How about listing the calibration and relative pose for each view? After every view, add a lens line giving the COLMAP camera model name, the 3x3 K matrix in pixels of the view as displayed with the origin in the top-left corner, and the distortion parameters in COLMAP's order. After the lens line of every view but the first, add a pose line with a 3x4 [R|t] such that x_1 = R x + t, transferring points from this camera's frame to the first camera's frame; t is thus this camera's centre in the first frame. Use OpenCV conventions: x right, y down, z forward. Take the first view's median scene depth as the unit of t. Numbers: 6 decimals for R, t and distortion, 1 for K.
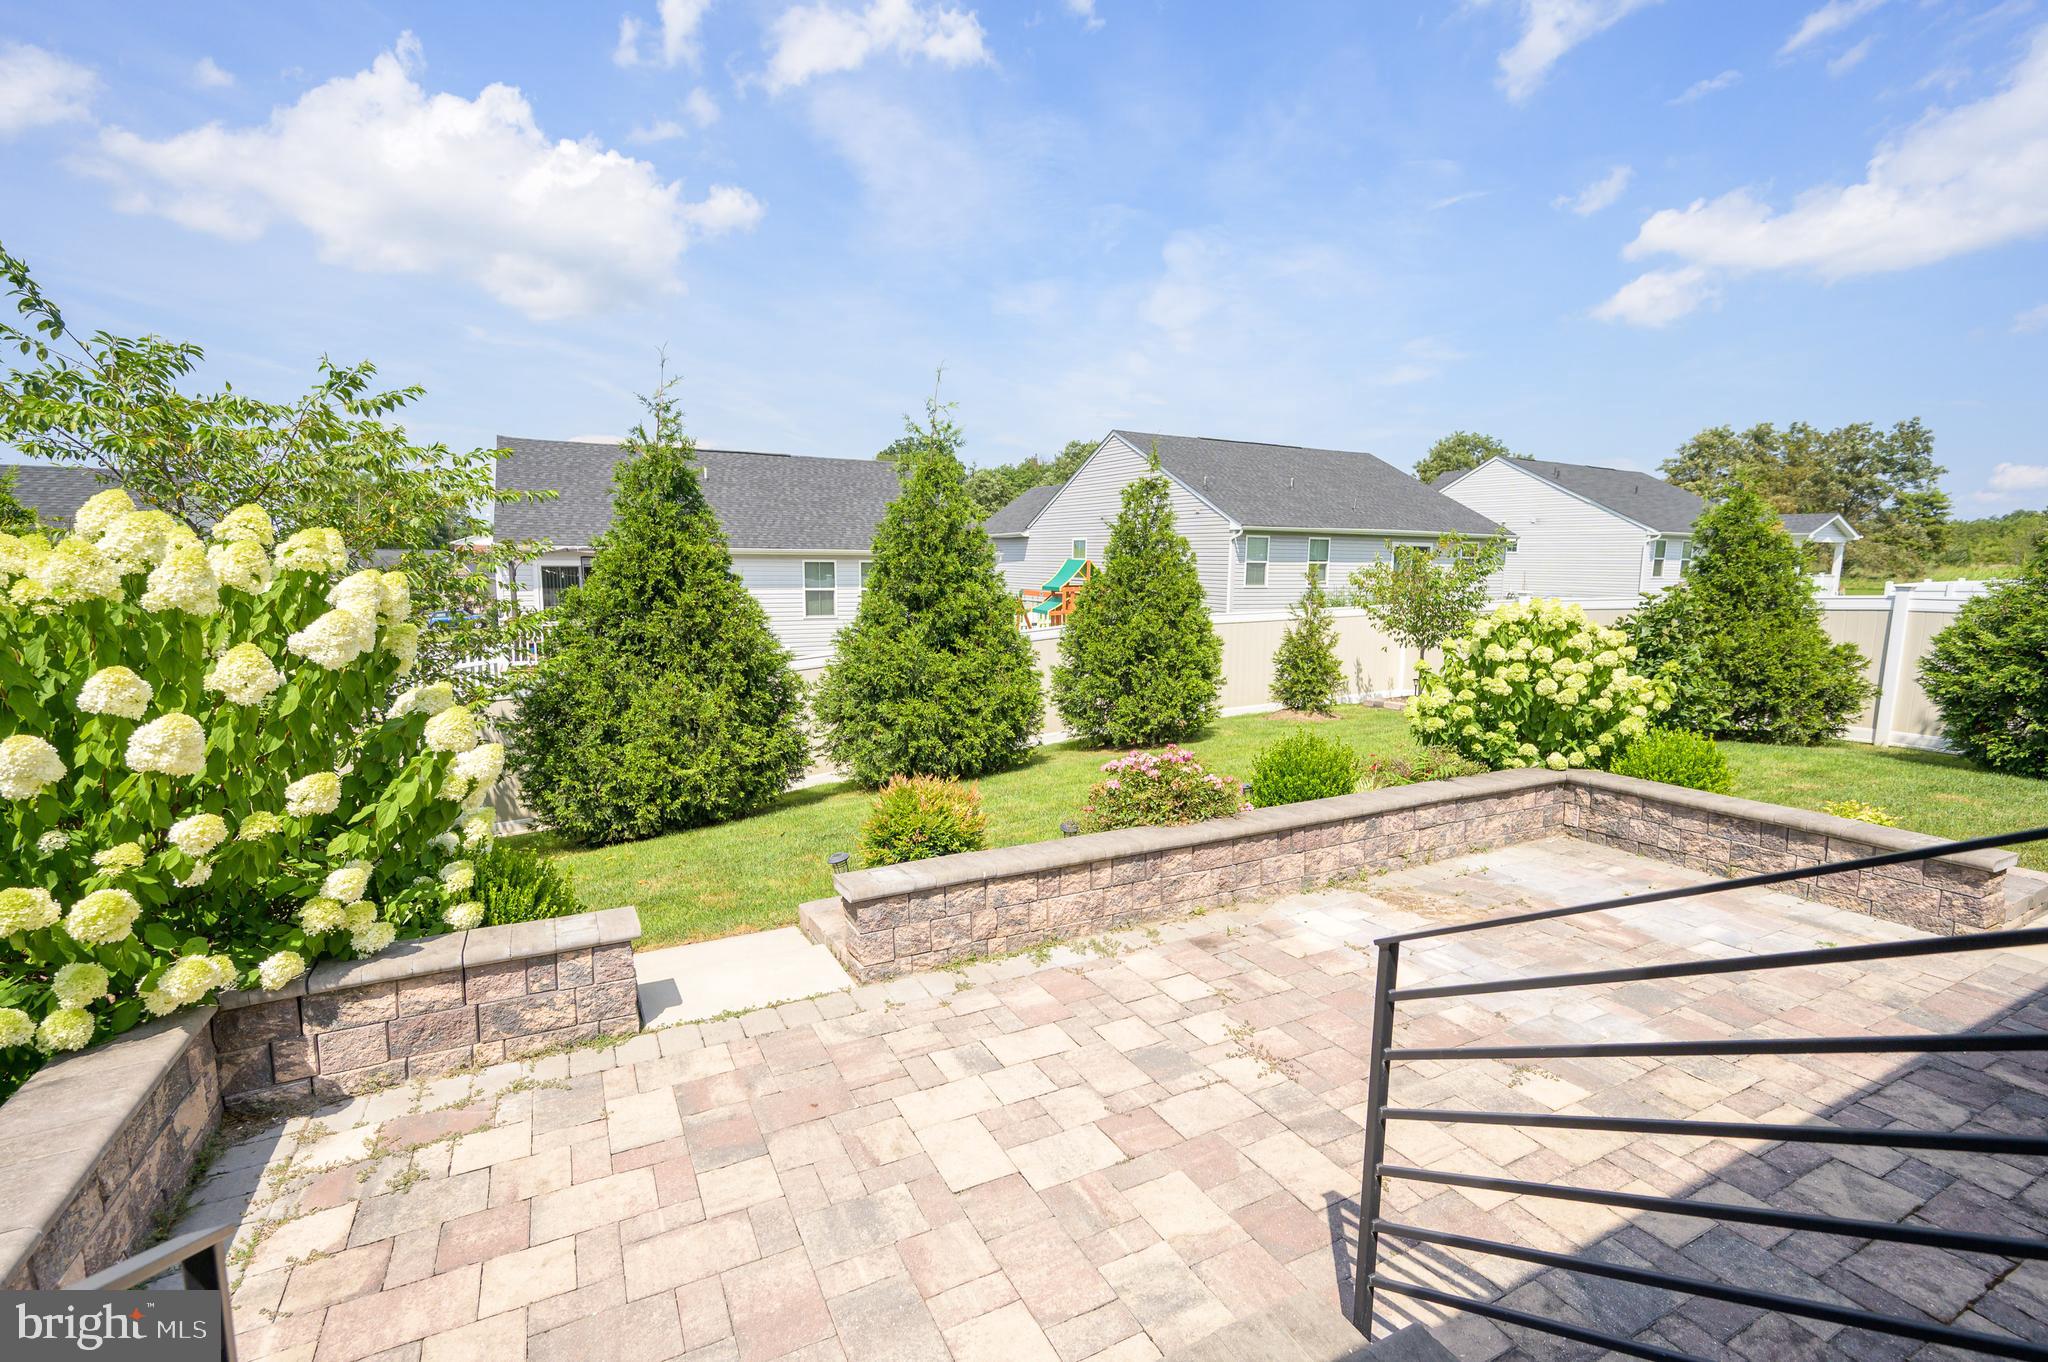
lens RADIAL K [[934.7, 0, 1021.4], [0, 934.7, 673.3], [0, 0, 1]] dist [-0.000557, 0.000845]
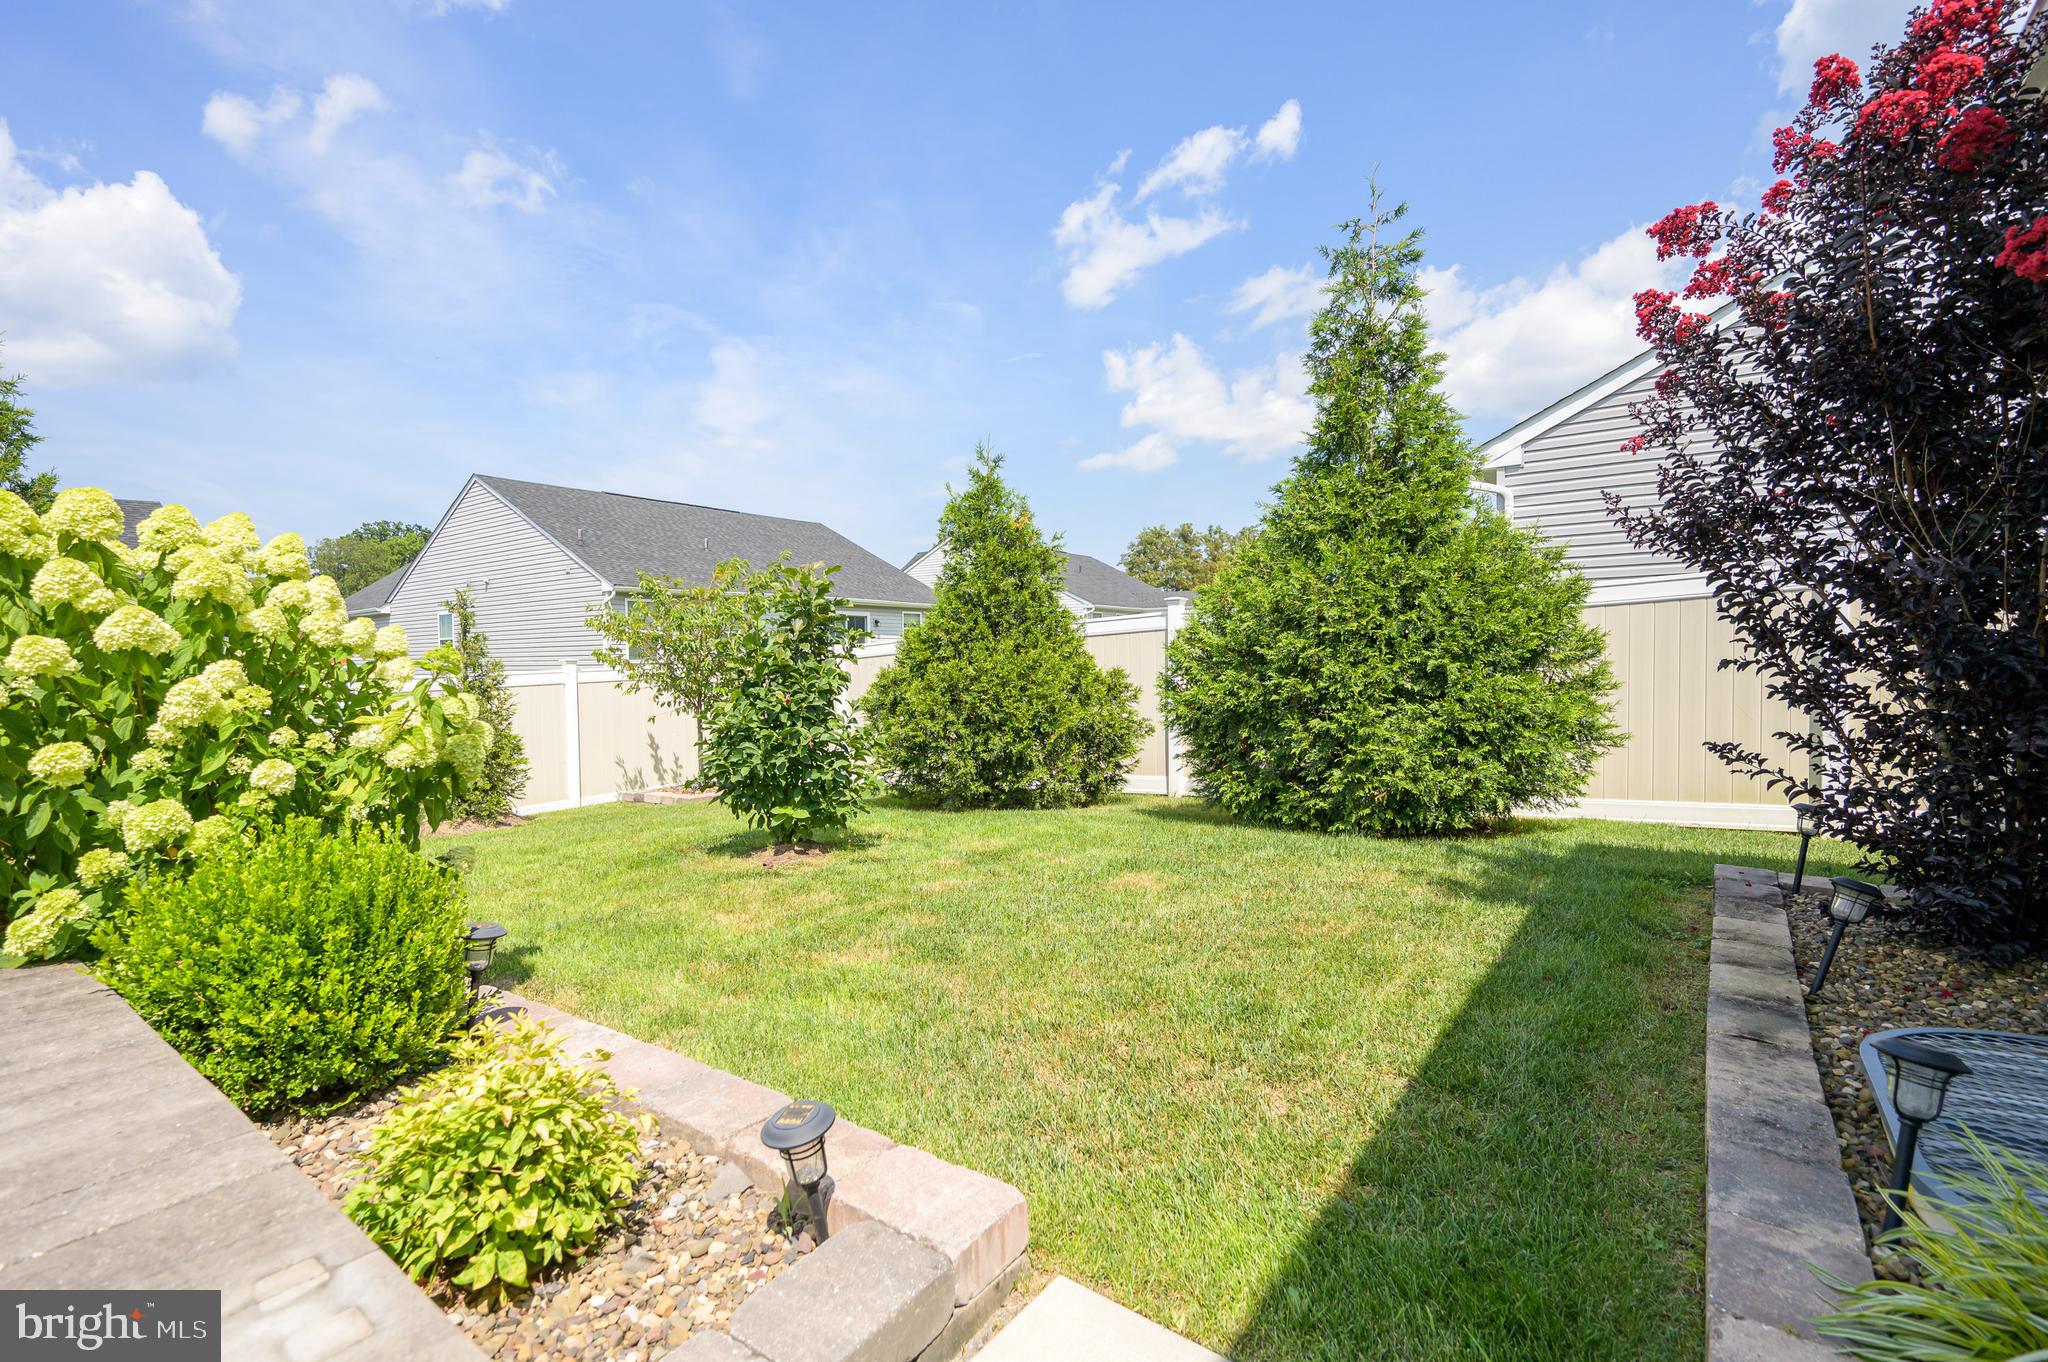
lens RADIAL K [[934.7, 0, 1017.5], [0, 934.7, 696.7], [0, 0, 1]] dist [-0.000557, 0.000845]
pose [[0.899922, -0.041014, 0.434118, 0.472506], [0.076245, 0.995030, -0.064049, 0.034760], [-0.429334, 0.090738, 0.898576, 0.337491]]
